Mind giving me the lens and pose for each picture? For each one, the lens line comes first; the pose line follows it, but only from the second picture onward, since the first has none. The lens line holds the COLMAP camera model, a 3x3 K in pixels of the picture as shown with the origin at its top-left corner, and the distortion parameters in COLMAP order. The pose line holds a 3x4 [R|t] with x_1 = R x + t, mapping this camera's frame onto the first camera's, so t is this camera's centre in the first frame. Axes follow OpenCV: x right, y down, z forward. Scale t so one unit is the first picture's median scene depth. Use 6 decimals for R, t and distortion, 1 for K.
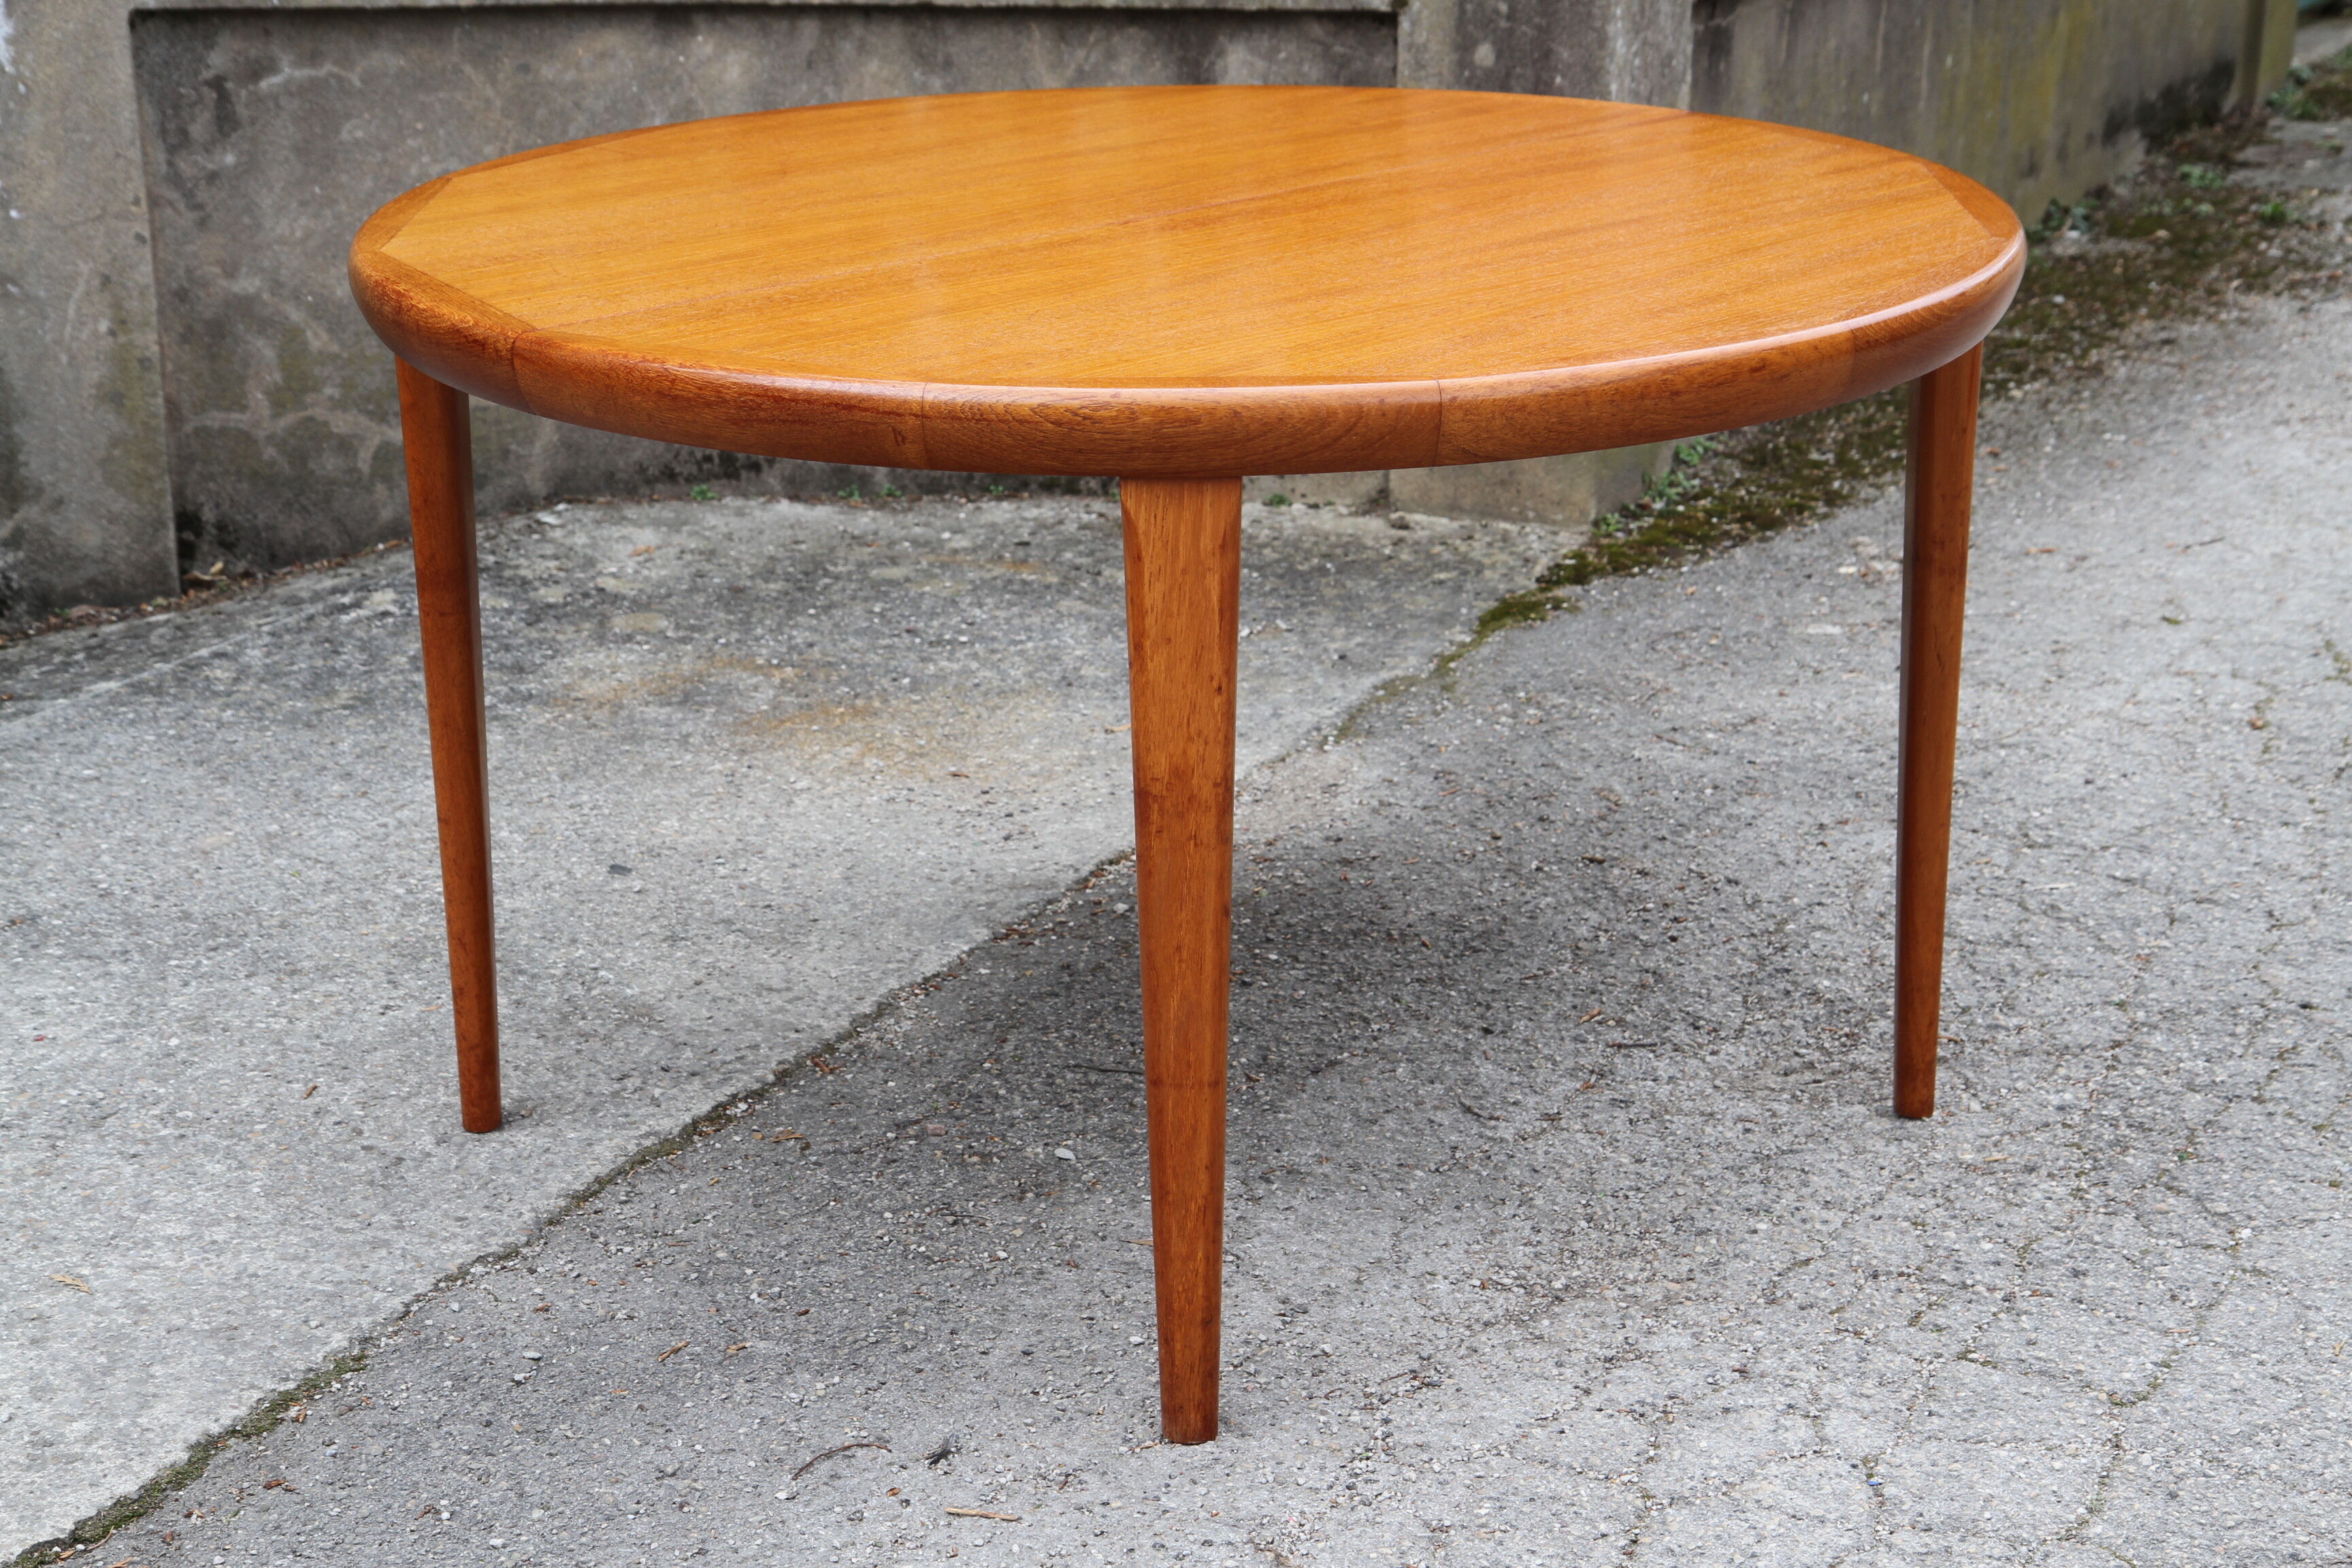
lens RADIAL K [[4030.1, 0, 1178.0], [0, 4030.1, 838.2], [0, 0, 1]] dist [0.197041, 0.000000]
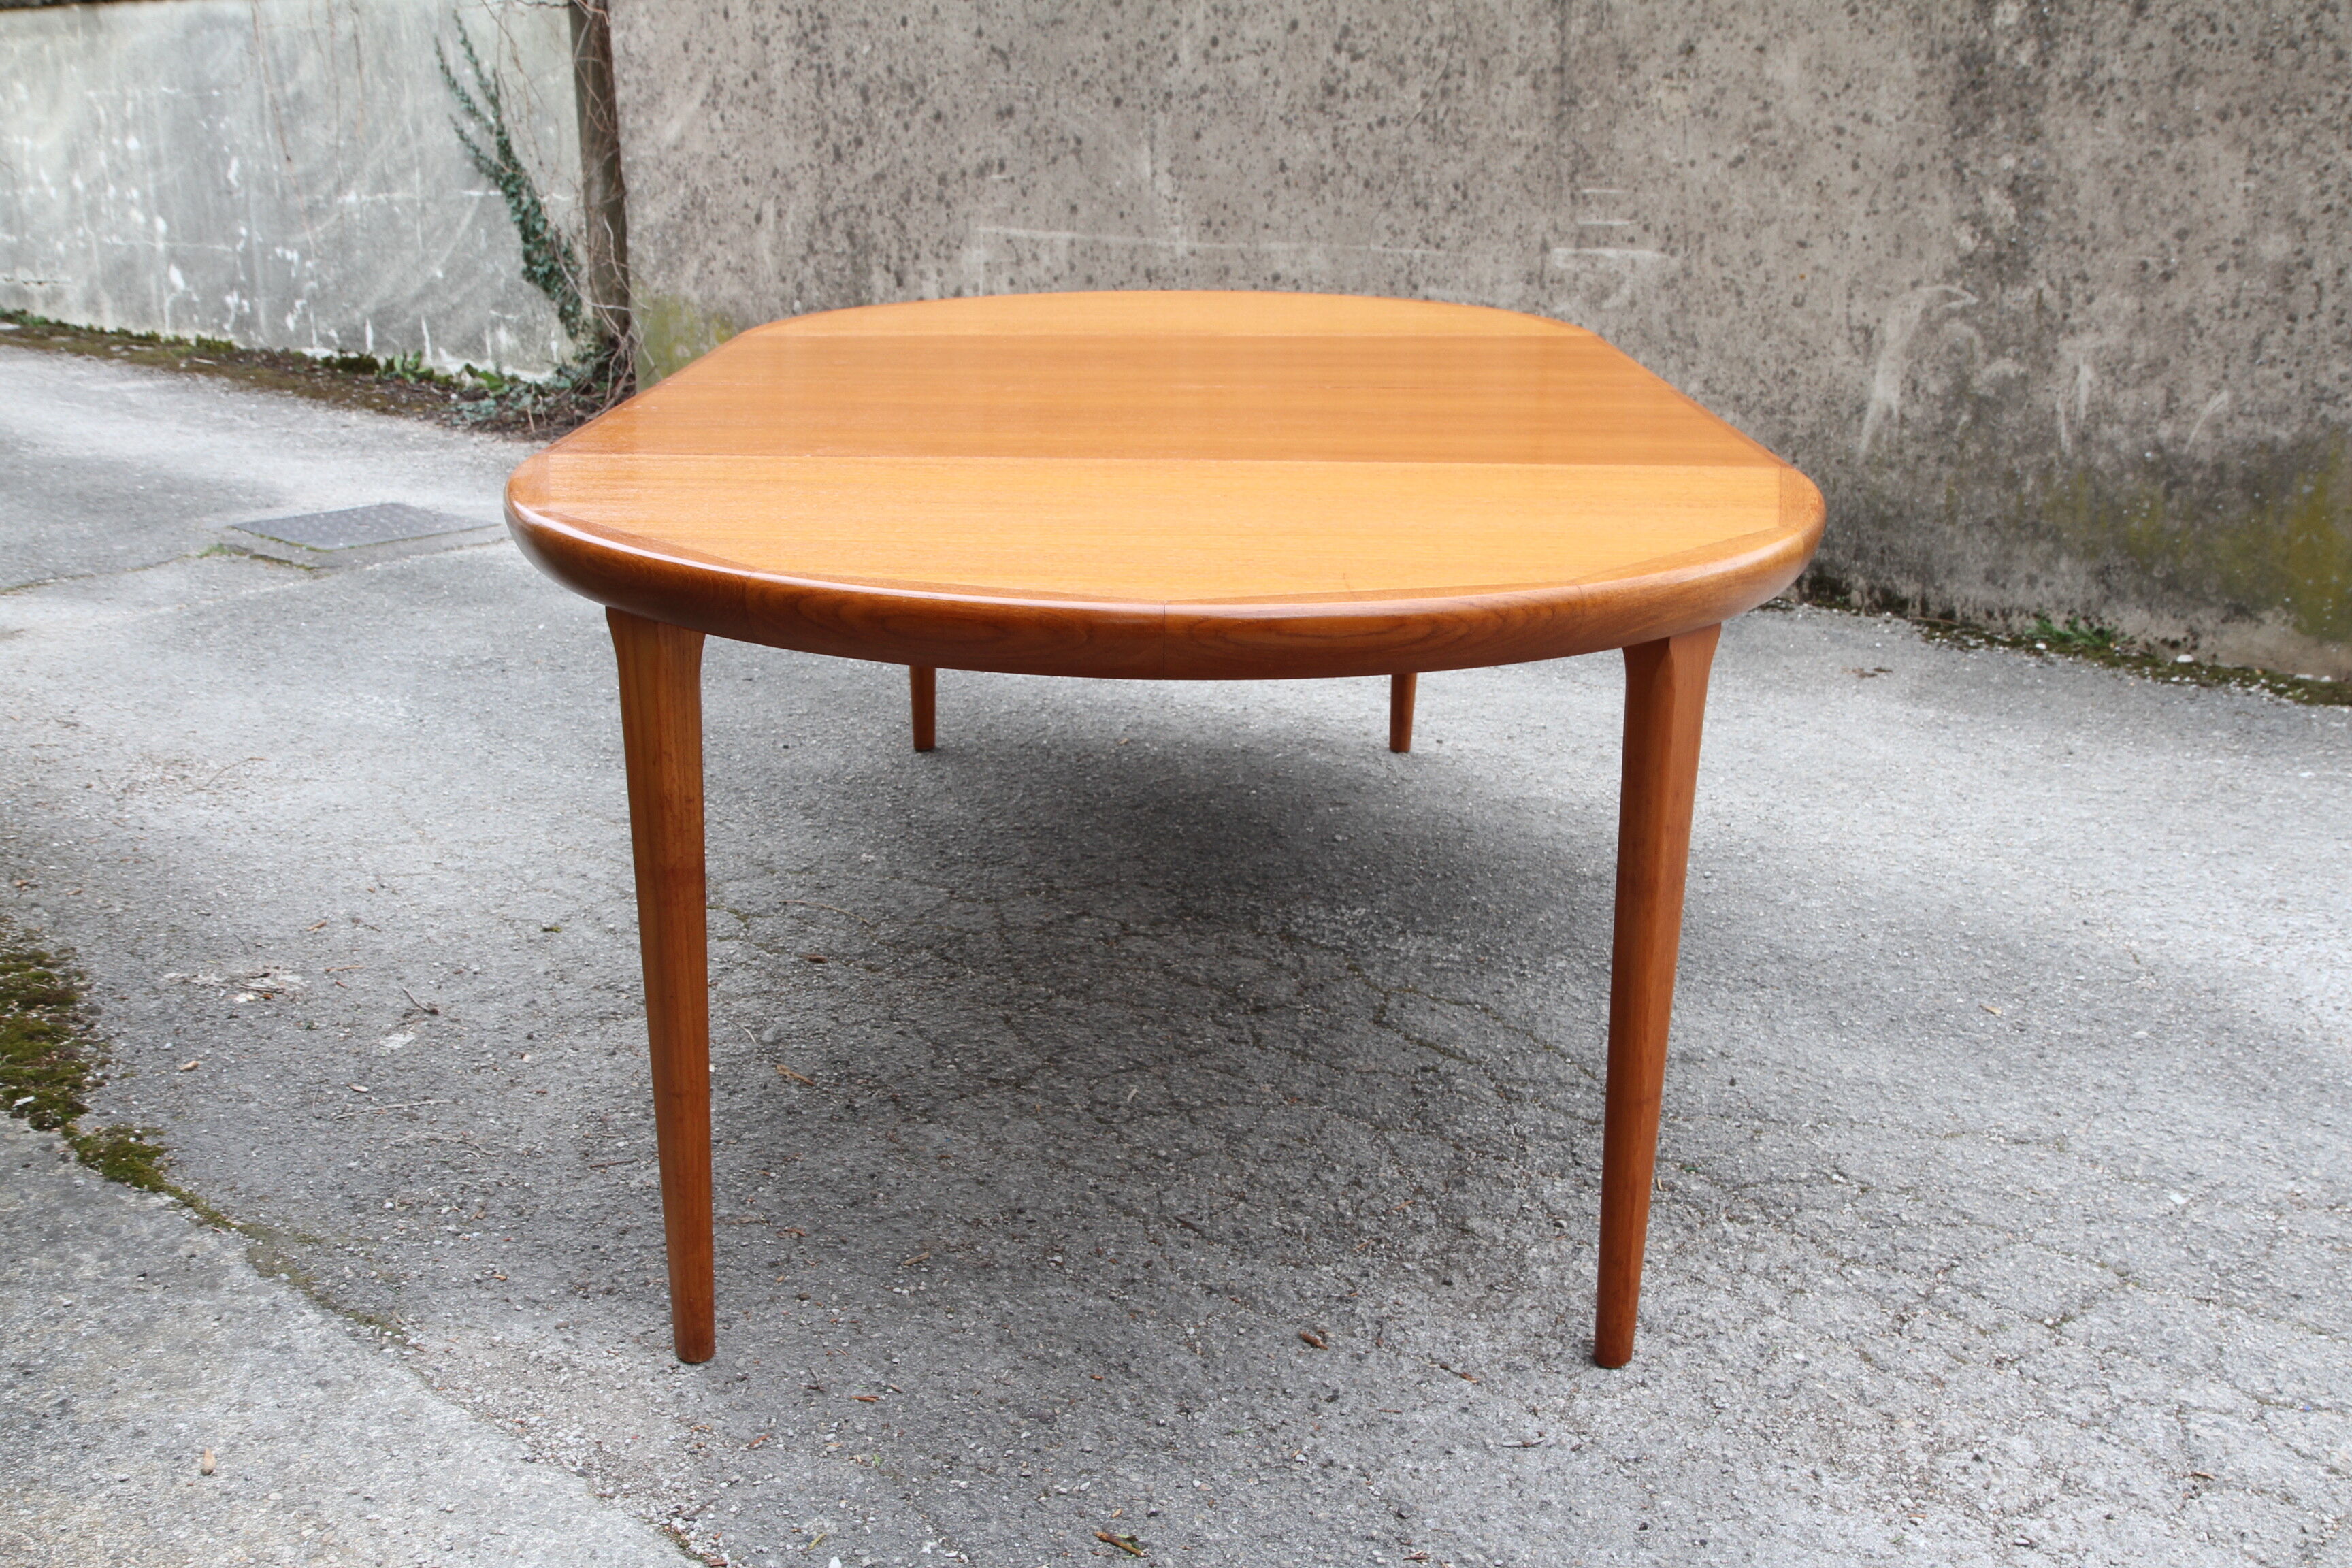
lens RADIAL K [[2194.9, 0, 1188.7], [0, 2194.9, 773.6], [0, 0, 1]] dist [0.011465, 0.000000]
pose [[0.231420, -0.258073, 0.937999, -0.291272], [0.298634, 0.936468, 0.183973, -0.150624], [-0.925885, 0.237544, 0.293787, 0.590434]]
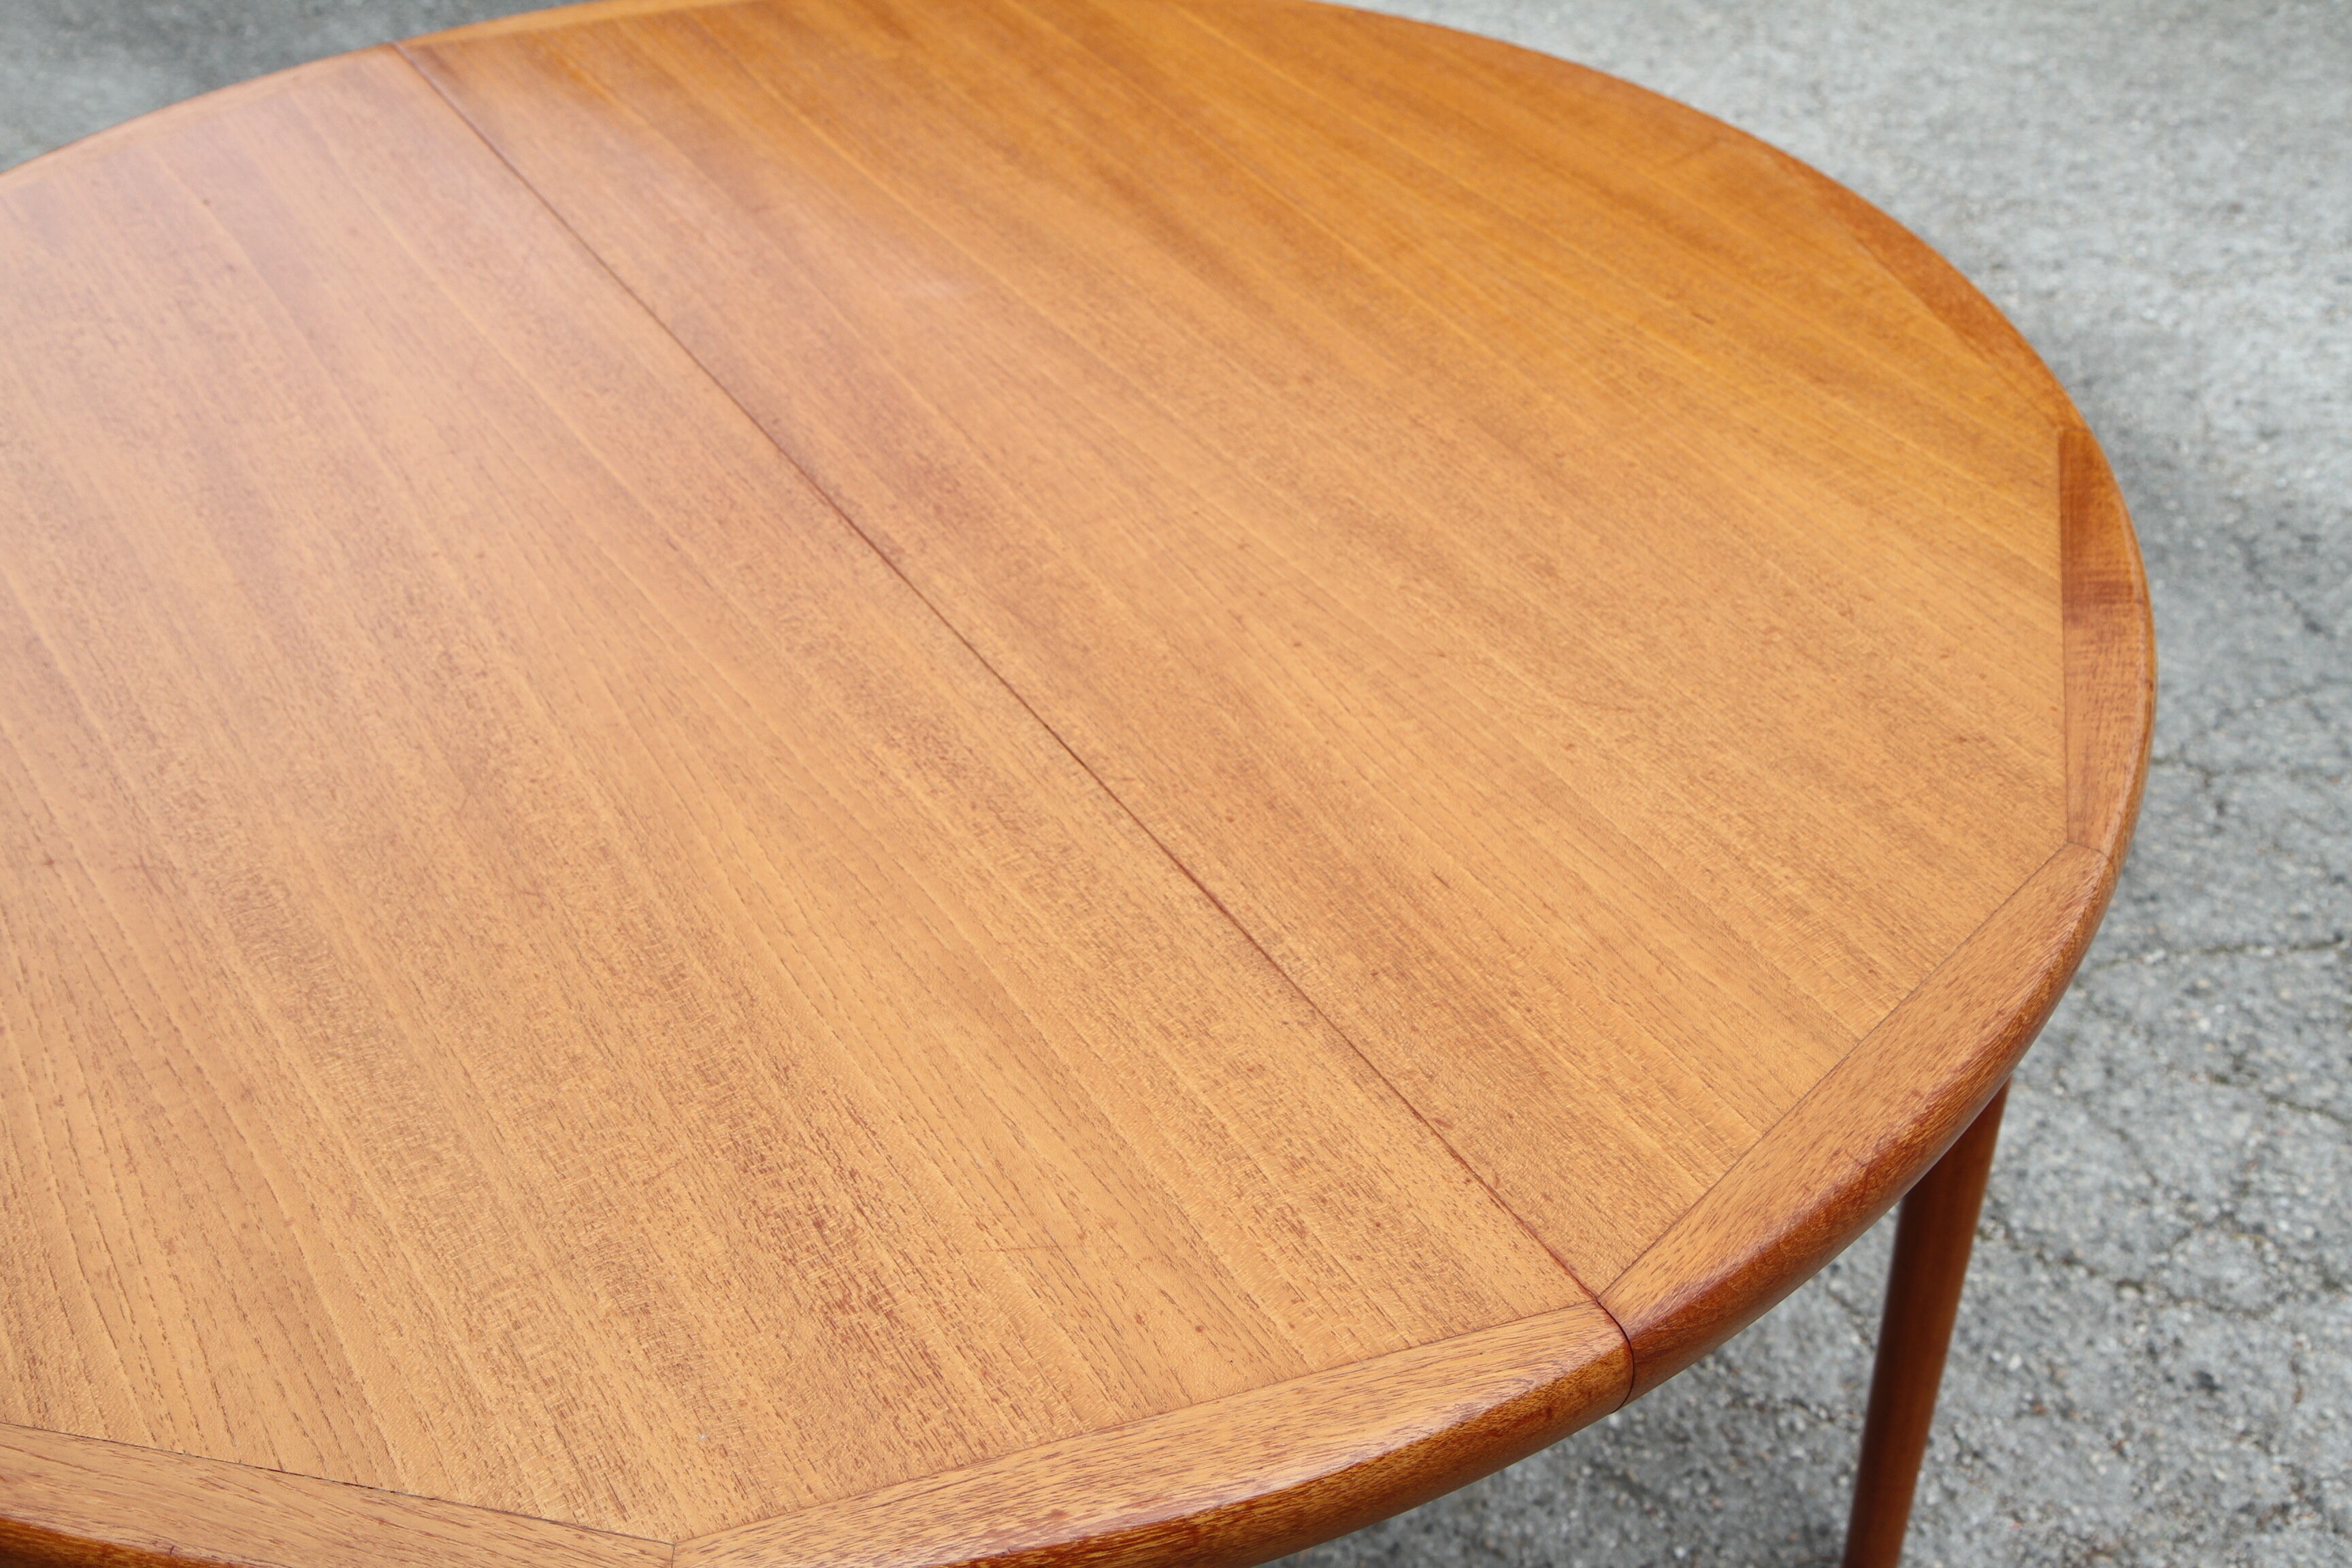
lens RADIAL K [[2650.4, 0, 1171.1], [0, 2650.4, 774.3], [0, 0, 1]] dist [0.079224, 0.000000]
pose [[0.224014, -0.613126, 0.757558, -0.209418], [0.341223, 0.777455, 0.528328, -0.200905], [-0.912899, 0.140143, 0.383374, 0.498233]]
